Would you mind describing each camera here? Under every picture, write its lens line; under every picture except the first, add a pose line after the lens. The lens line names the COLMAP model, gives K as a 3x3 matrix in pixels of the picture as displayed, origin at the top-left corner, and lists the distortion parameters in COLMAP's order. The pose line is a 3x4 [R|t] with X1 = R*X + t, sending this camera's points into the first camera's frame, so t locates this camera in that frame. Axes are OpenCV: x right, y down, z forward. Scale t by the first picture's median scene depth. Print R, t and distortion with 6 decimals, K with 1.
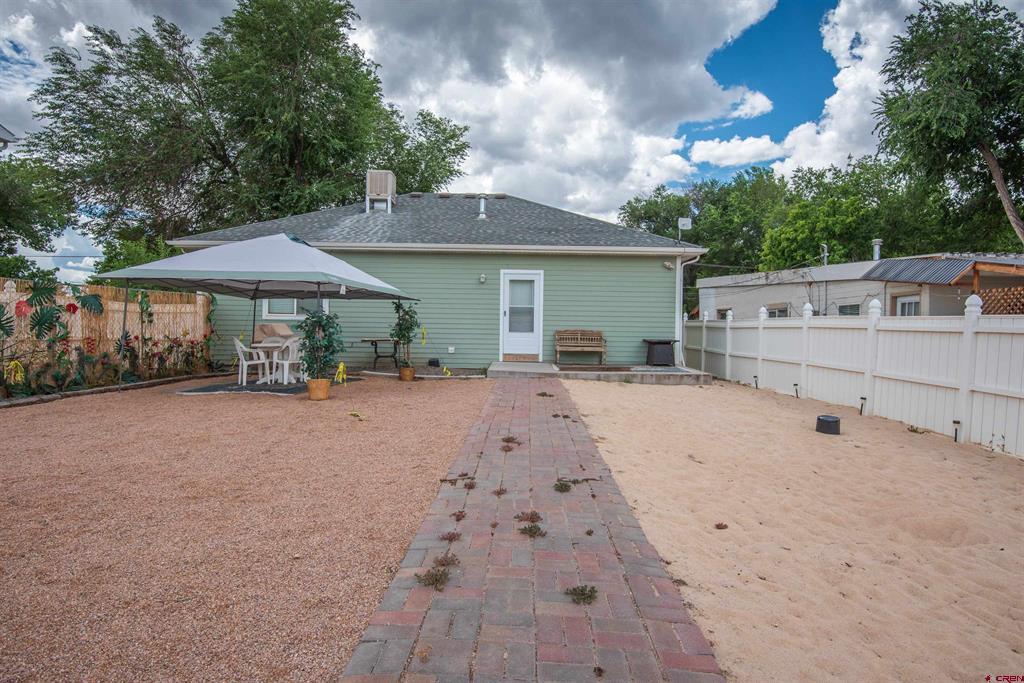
lens RADIAL K [[529.0, 0, 515.0], [0, 529.0, 339.3], [0, 0, 1]] dist [-0.002775, -0.025571]
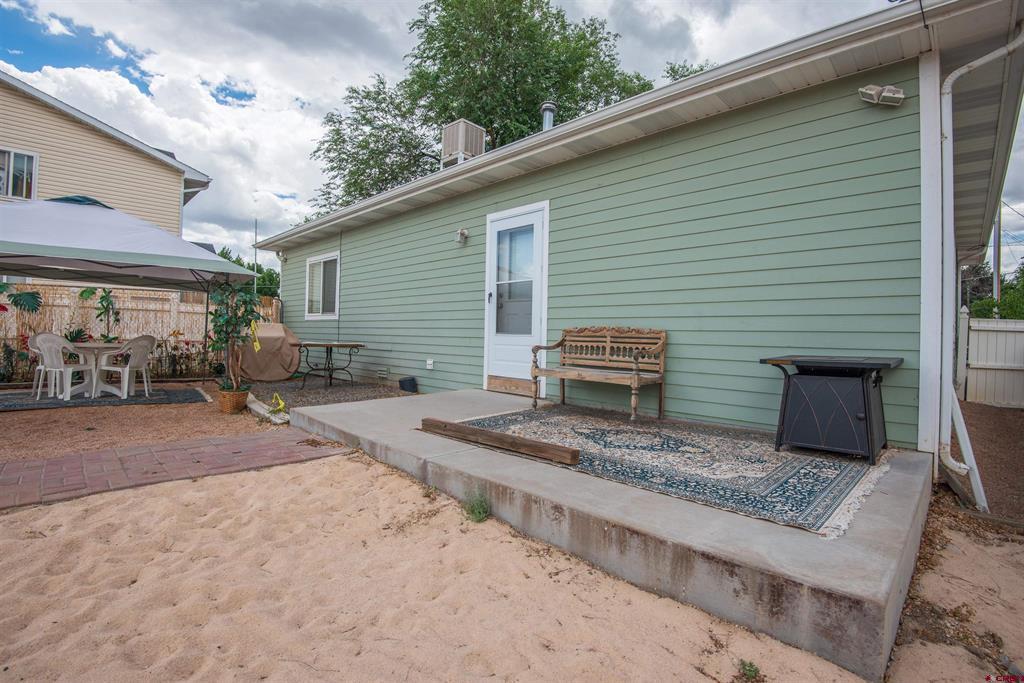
lens RADIAL K [[472.7, 0, 514.0], [0, 472.7, 331.6], [0, 0, 1]] dist [-0.041777, -0.000406]
pose [[0.717476, -0.005765, -0.696560, 0.316800], [-0.022048, 0.999277, -0.030980, -0.002034], [0.696235, 0.037585, 0.716830, 0.684982]]
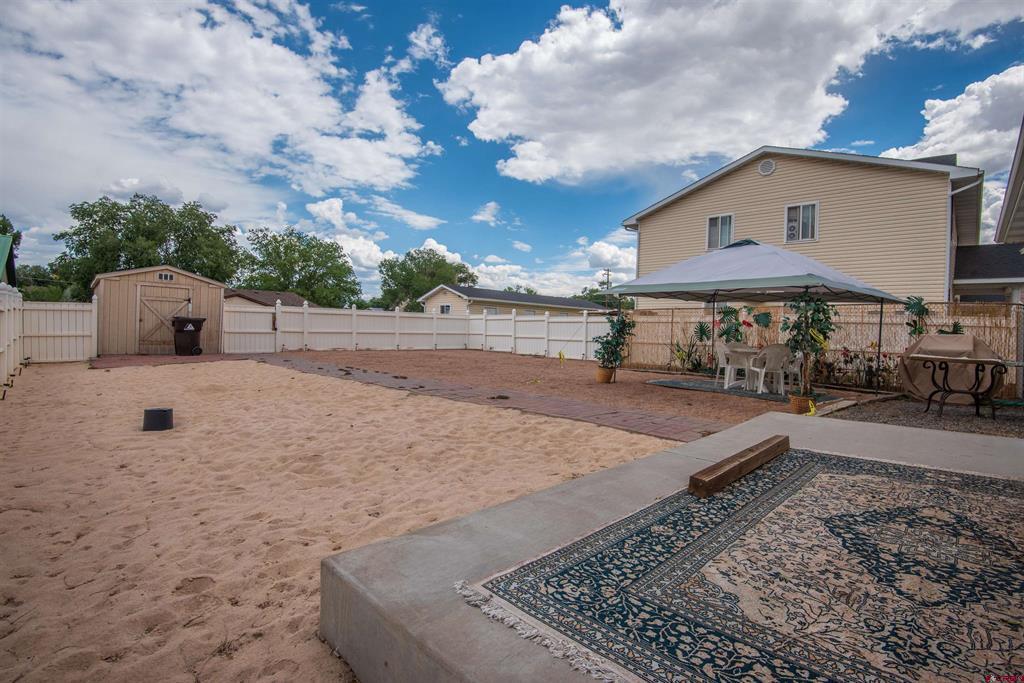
lens RADIAL K [[472.7, 0, 514.0], [0, 472.7, 331.6], [0, 0, 1]] dist [-0.041777, -0.000406]
pose [[-0.693132, -0.032973, -0.720056, 0.356727], [-0.055025, 0.998459, 0.007246, -0.005961], [0.718707, 0.044643, -0.693878, 0.921336]]
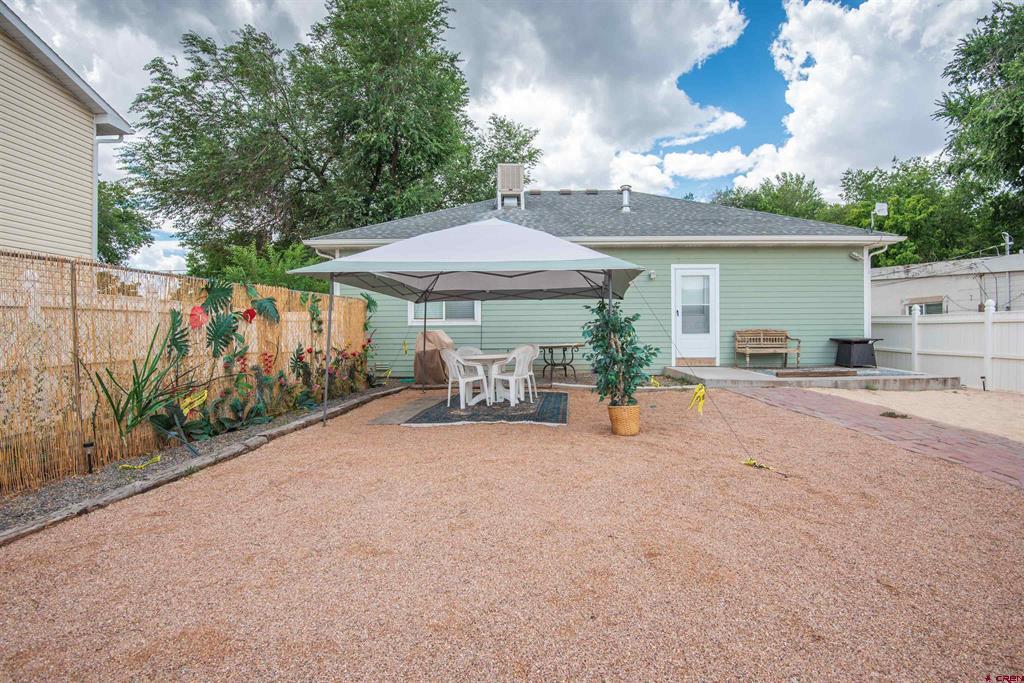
lens RADIAL K [[472.7, 0, 514.0], [0, 472.7, 331.6], [0, 0, 1]] dist [-0.041777, -0.000406]
pose [[0.999694, -0.022722, -0.009741, -0.288517], [0.022544, 0.999584, -0.017978, -0.009490], [0.010146, 0.017753, 0.999791, 0.199912]]
